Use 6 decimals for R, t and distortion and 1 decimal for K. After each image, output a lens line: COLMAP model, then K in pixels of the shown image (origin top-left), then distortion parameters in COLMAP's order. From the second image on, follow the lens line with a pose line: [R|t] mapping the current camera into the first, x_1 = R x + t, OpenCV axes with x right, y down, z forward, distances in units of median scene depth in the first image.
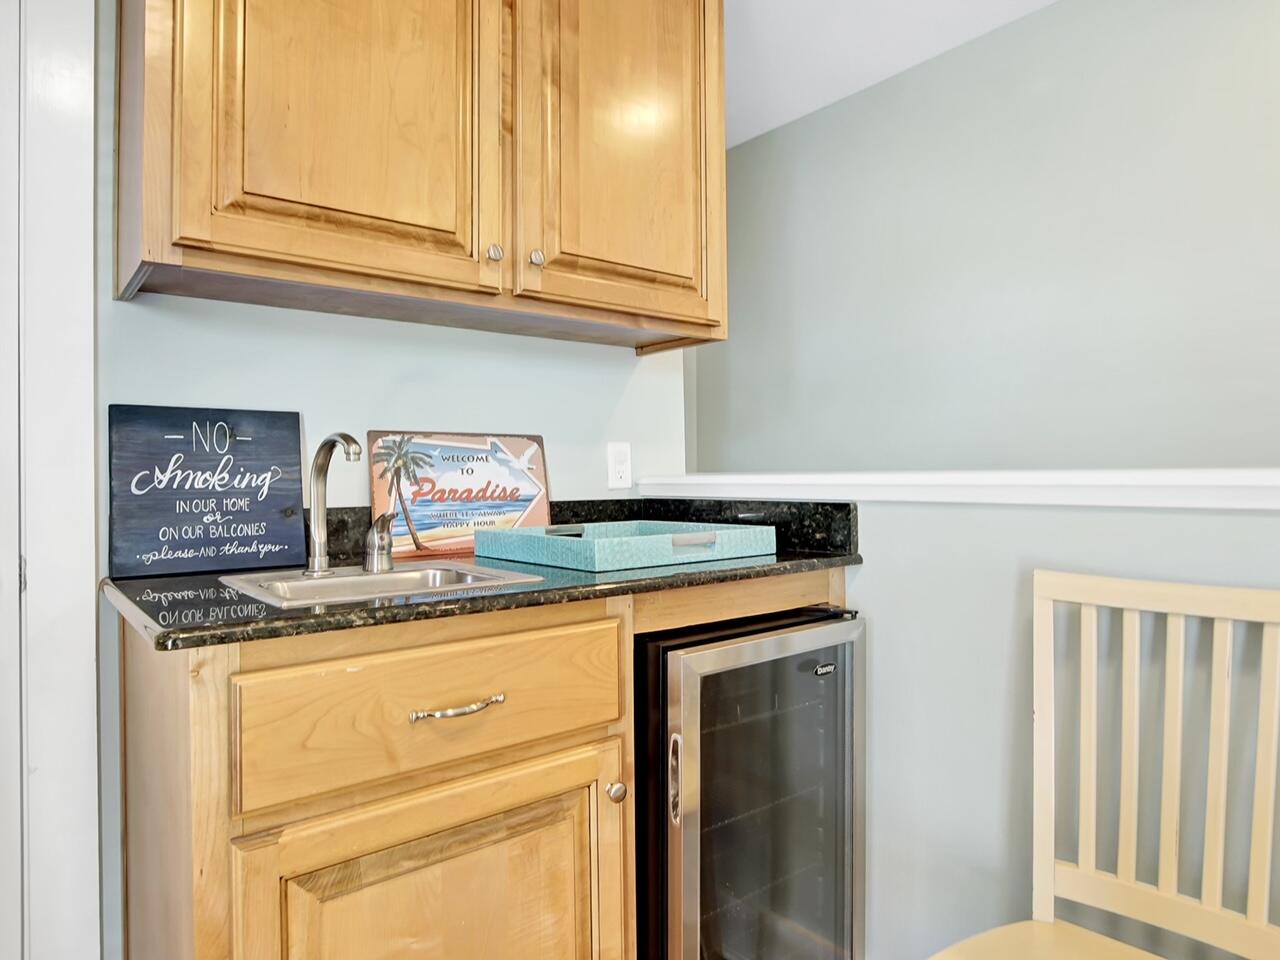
lens RADIAL K [[797.1, 0, 636.1], [0, 797.1, 470.9], [0, 0, 1]] dist [-0.024415, 0.004239]
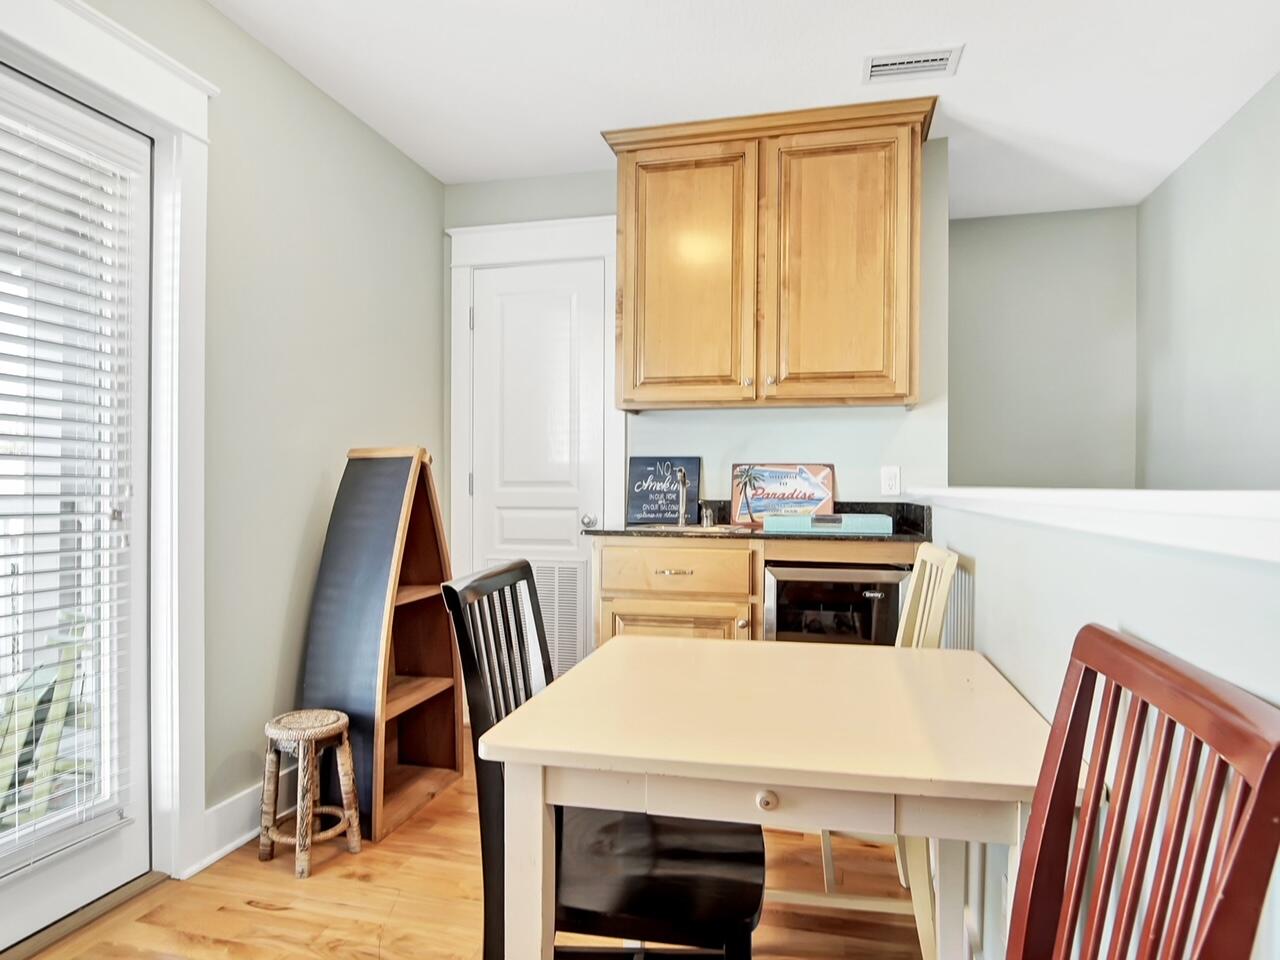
lens RADIAL K [[797.1, 0, 643.5], [0, 797.1, 482.7], [0, 0, 1]] dist [-0.024415, 0.004239]
pose [[0.606570, 0.009150, -0.794977, 1.207265], [-0.007390, 0.999955, 0.005871, -0.011710], [0.794995, 0.002314, 0.606611, -0.466253]]
